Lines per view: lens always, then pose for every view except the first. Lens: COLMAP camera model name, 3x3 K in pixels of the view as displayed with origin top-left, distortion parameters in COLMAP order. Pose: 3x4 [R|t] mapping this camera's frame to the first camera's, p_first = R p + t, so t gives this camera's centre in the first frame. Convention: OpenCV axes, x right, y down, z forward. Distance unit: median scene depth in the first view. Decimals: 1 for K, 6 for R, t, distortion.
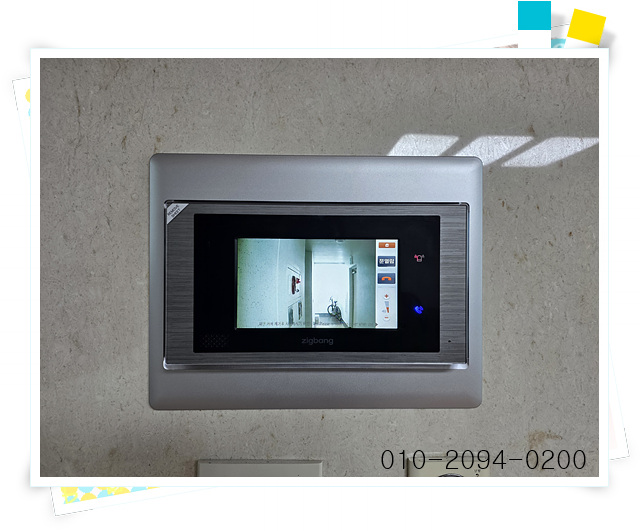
lens RADIAL K [[391.2, 0, 319.2], [0, 391.2, 269.7], [0, 0, 1]] dist [-0.000422, -0.000343]
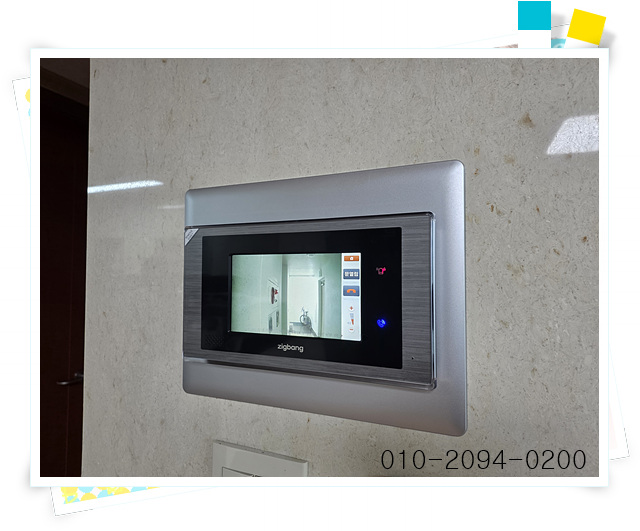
lens RADIAL K [[393.1, 0, 320.0], [0, 393.1, 265.5], [0, 0, 1]] dist [0.002512, 0.000293]
pose [[0.902491, -0.012107, -0.430539, 0.511359], [-0.000631, 0.999567, -0.029430, -0.013219], [0.430709, 0.026832, 0.902092, 0.035640]]
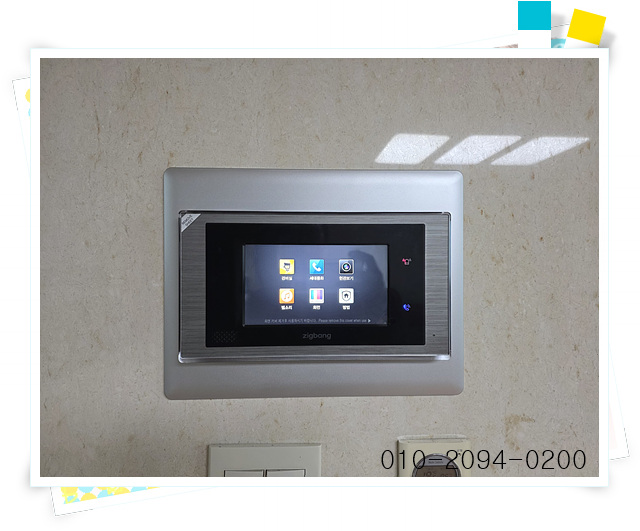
lens RADIAL K [[393.1, 0, 320.0], [0, 393.1, 265.5], [0, 0, 1]] dist [0.002512, 0.000293]
pose [[0.999815, -0.004781, 0.018612, -0.014059], [0.004753, 0.999988, 0.001507, -0.020092], [-0.018619, -0.001418, 0.999826, -0.118778]]
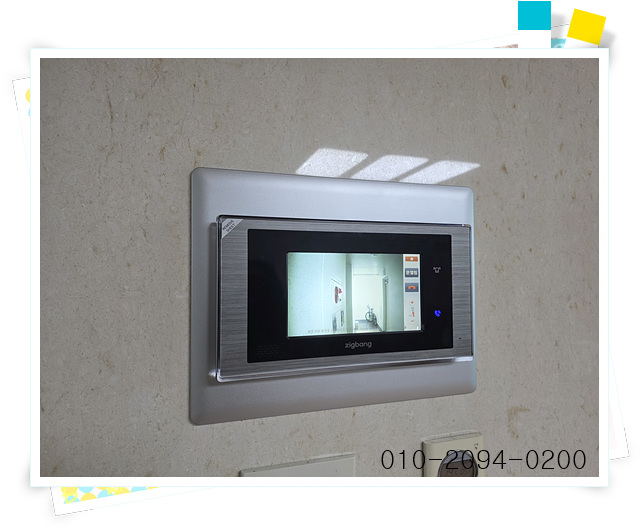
lens RADIAL K [[391.2, 0, 324.2], [0, 391.2, 263.1], [0, 0, 1]] dist [0.001758, -0.000122]
pose [[0.959417, -0.001318, 0.281990, -0.387145], [0.009765, 0.999545, -0.028555, -0.018520], [-0.281824, 0.030150, 0.958992, -0.047994]]
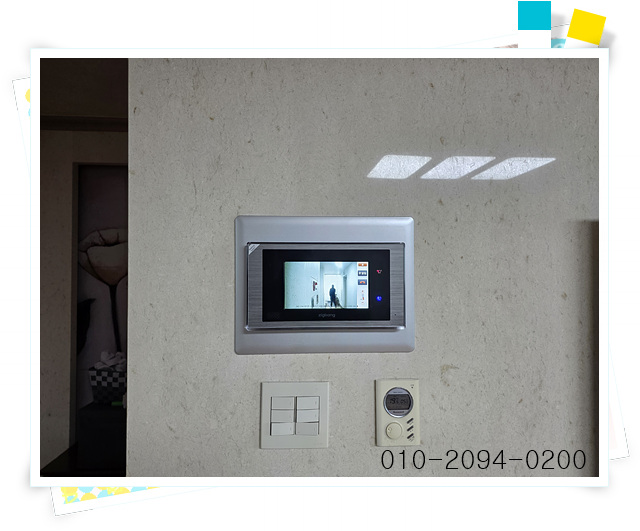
lens RADIAL K [[396.1, 0, 320.0], [0, 396.1, 265.5], [0, 0, 1]] dist [0.048791, -0.000071]
pose [[0.999355, -0.004955, 0.035565, -0.099503], [0.005296, 0.999941, -0.009512, -0.040221], [-0.035516, 0.009694, 0.999322, -0.885338]]
